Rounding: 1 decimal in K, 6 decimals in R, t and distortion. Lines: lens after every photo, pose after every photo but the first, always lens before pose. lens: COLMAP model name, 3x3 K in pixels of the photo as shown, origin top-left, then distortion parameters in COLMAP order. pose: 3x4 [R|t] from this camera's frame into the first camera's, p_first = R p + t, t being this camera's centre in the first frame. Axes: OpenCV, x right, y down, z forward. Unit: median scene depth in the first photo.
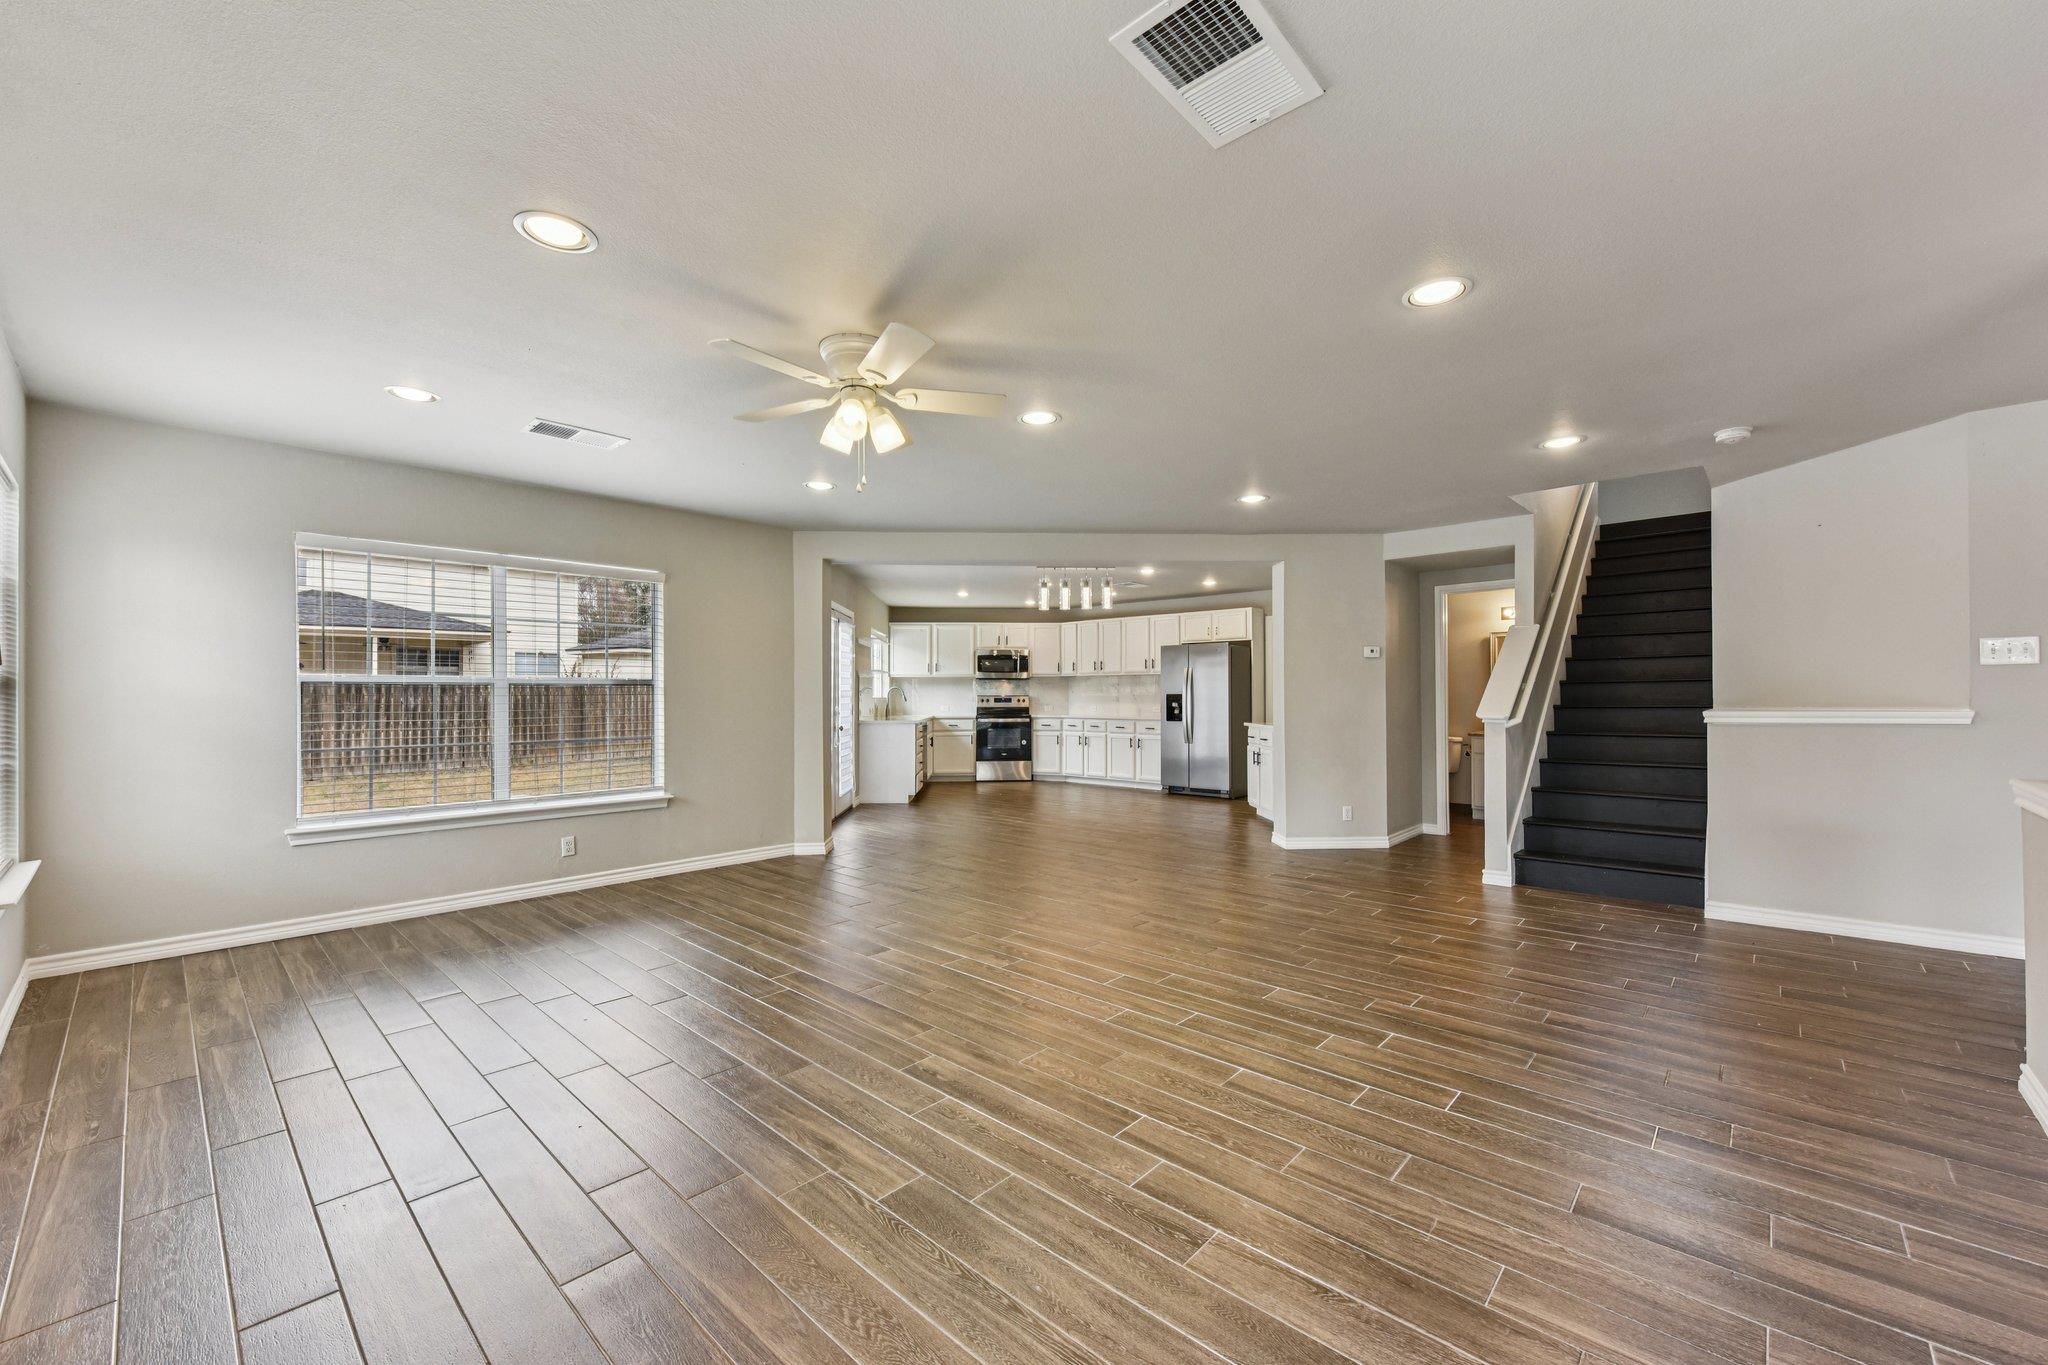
lens RADIAL K [[807.3, 0, 1036.5], [0, 807.3, 676.7], [0, 0, 1]] dist [0.020886, 0.000074]
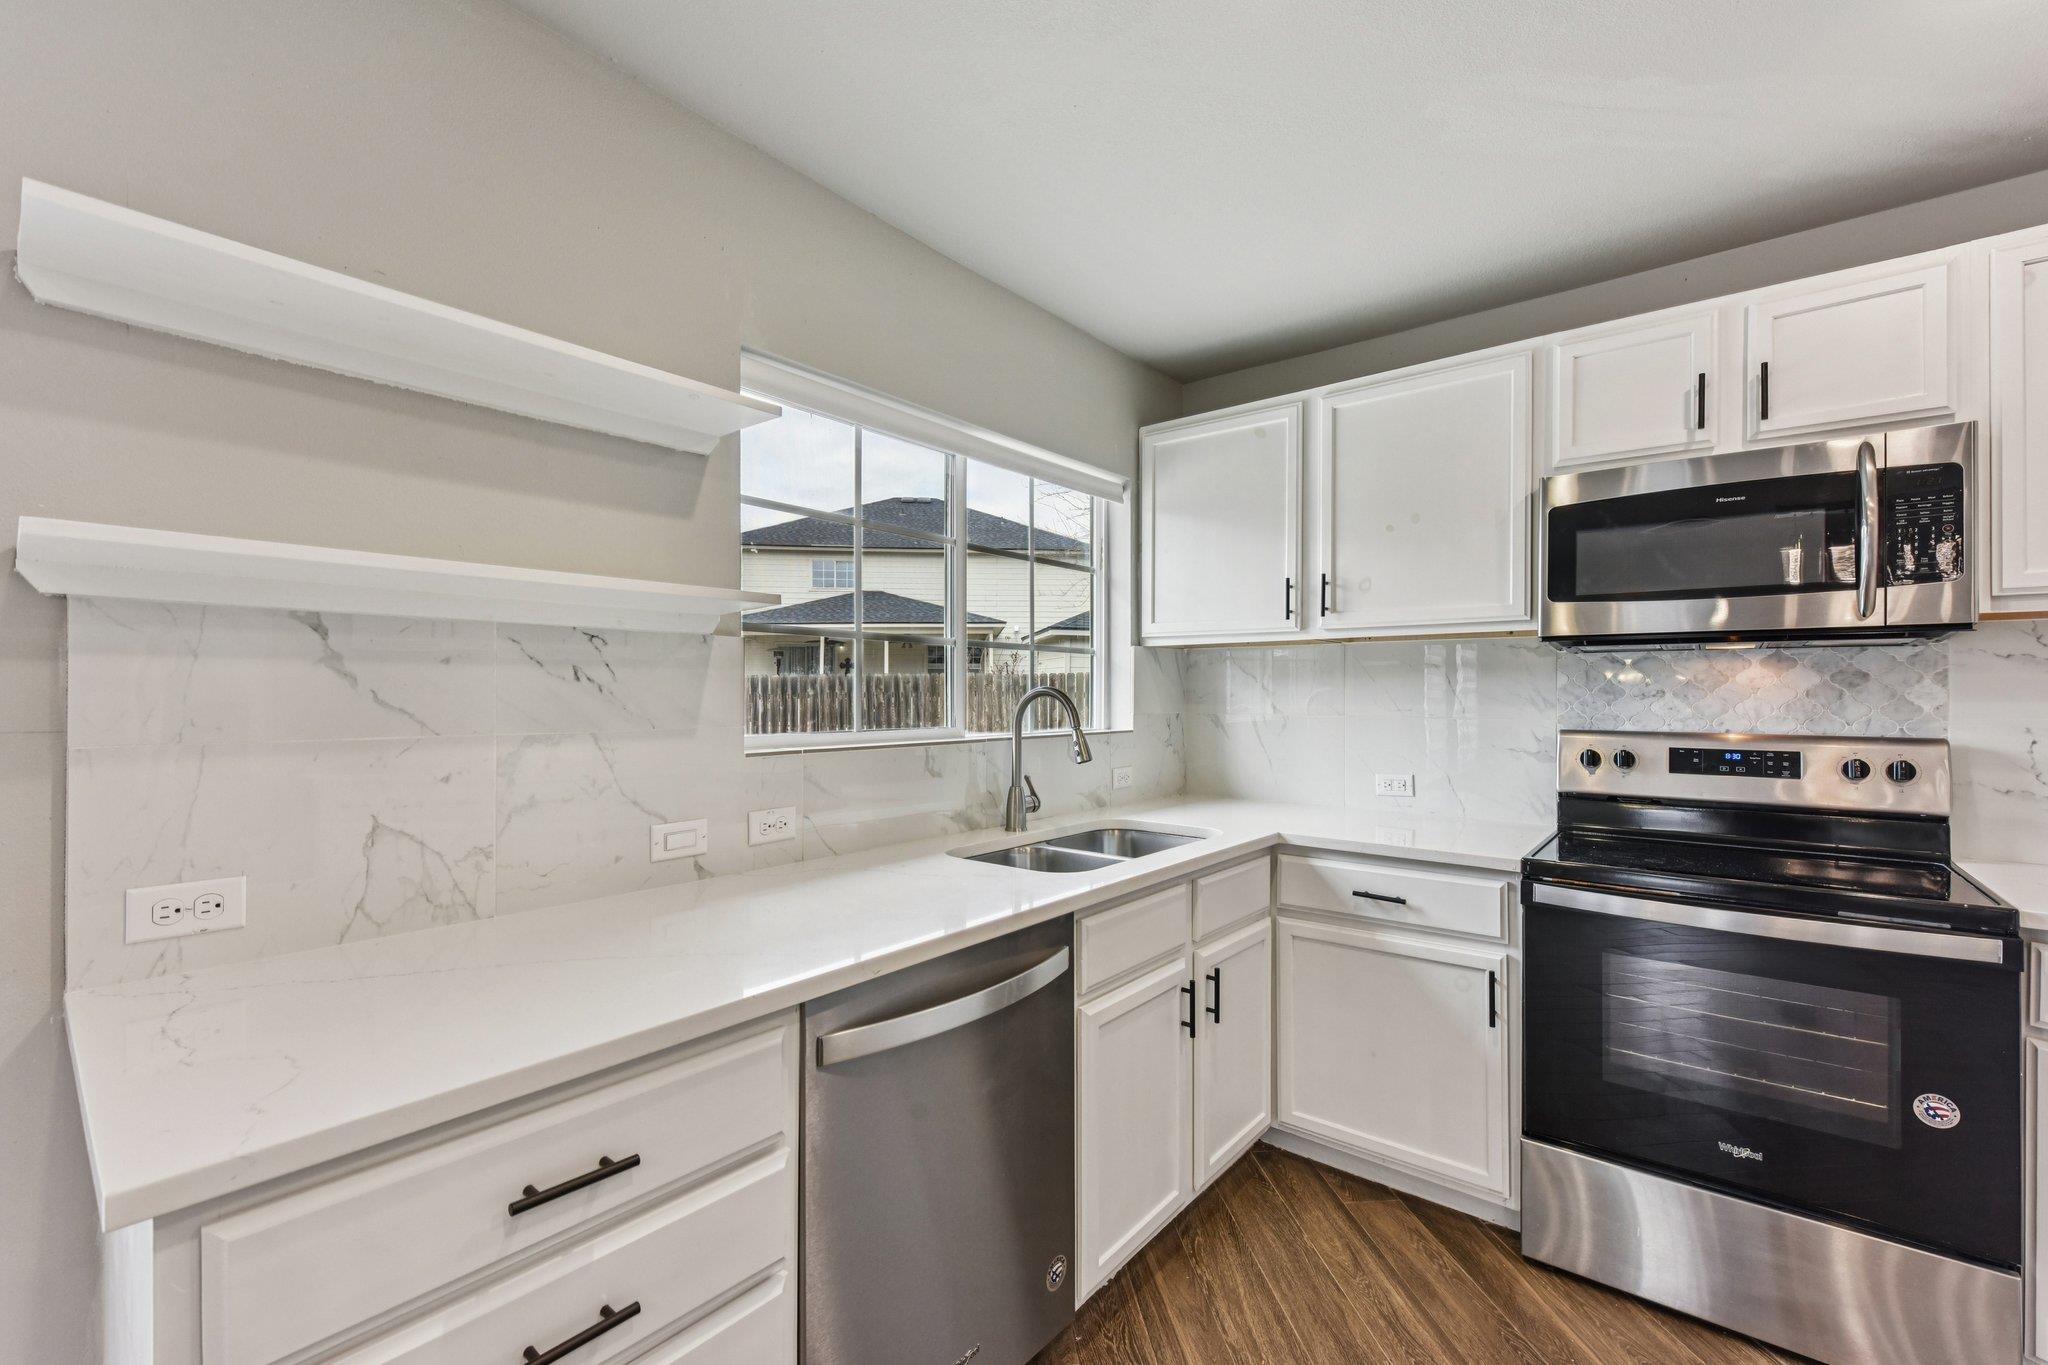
lens RADIAL K [[873.1, 0, 1028.3], [0, 873.1, 692.8], [0, 0, 1]] dist [0.000770, 0.000118]
pose [[0.742435, 0.002483, -0.669914, -0.077734], [0.012943, 0.999753, 0.018050, 0.024509], [0.669793, -0.022072, 0.742220, 2.087732]]
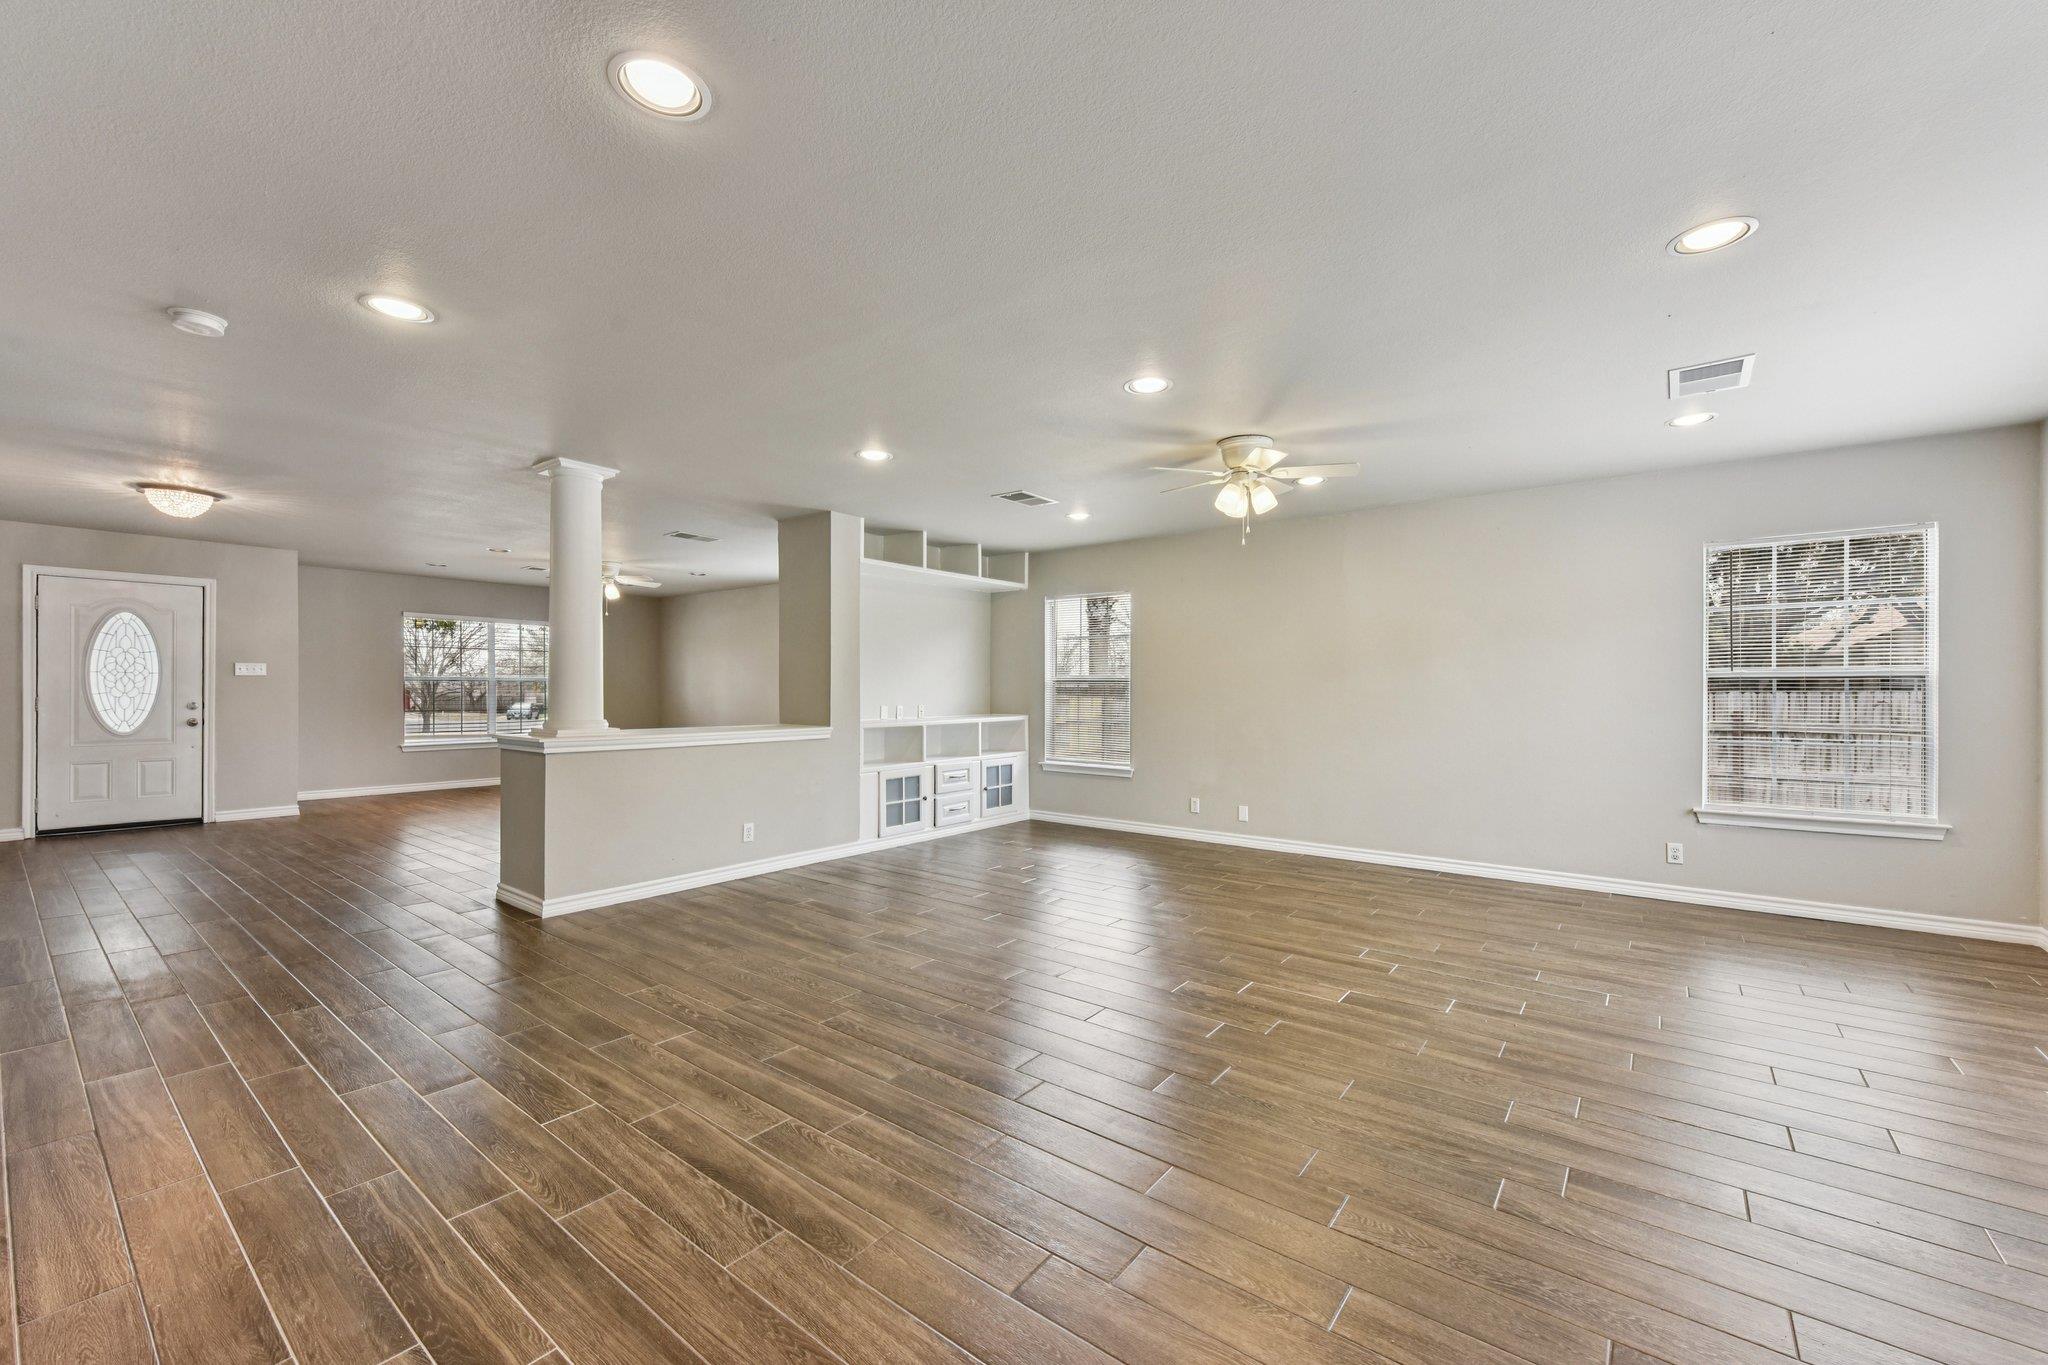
lens RADIAL K [[815.9, 0, 1029.3], [0, 815.9, 690.2], [0, 0, 1]] dist [0.000668, 0.000090]
pose [[-0.996798, 0.000705, -0.079957, 0.179174], [0.002392, 0.999776, -0.021010, 0.036015], [0.079925, -0.021134, -0.996577, 1.615888]]
